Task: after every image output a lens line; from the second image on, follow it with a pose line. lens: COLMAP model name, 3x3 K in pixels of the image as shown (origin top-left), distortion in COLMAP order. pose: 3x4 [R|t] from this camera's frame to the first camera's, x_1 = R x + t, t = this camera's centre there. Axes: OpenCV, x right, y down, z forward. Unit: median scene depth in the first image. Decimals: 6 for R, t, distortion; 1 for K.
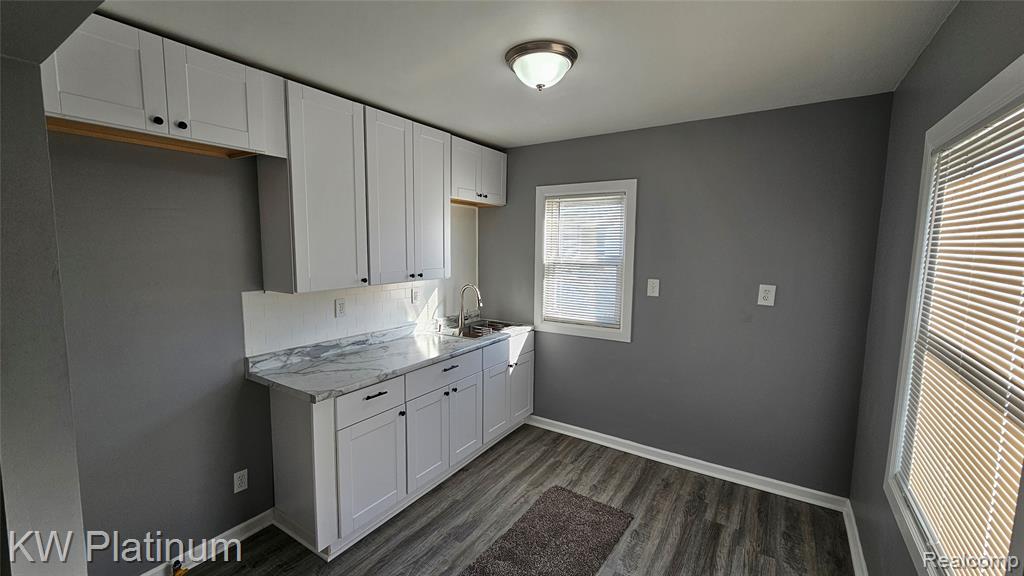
lens RADIAL K [[420.1, 0, 512.2], [0, 420.1, 291.3], [0, 0, 1]] dist [-0.001621, 0.000099]
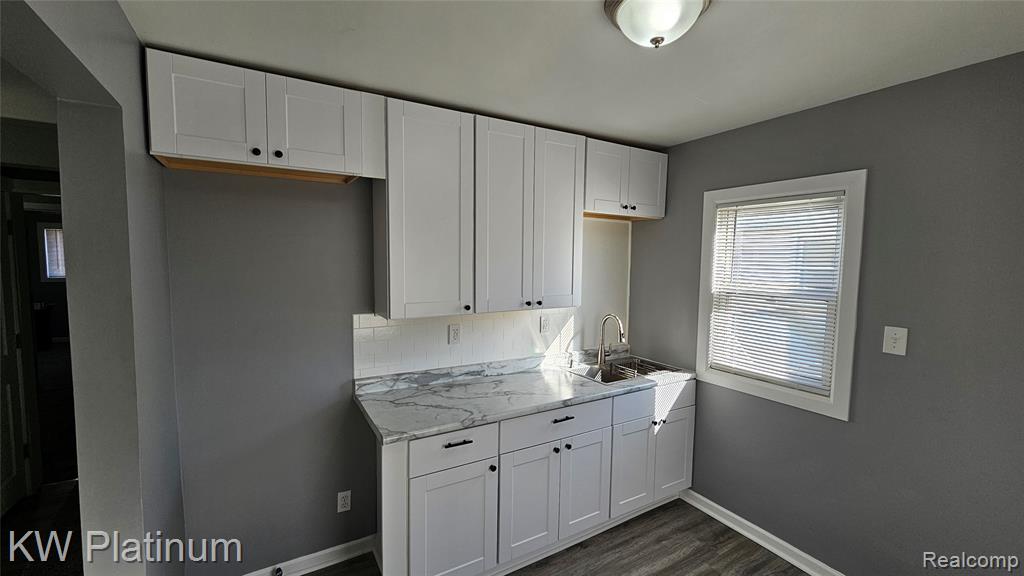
lens RADIAL K [[420.1, 0, 511.6], [0, 420.1, 290.3], [0, 0, 1]] dist [-0.001621, 0.000099]
pose [[0.891677, 0.037000, -0.451158, 0.110900], [-0.054076, 0.998224, -0.025012, -0.037490], [0.449431, 0.046699, 0.892093, 0.196391]]
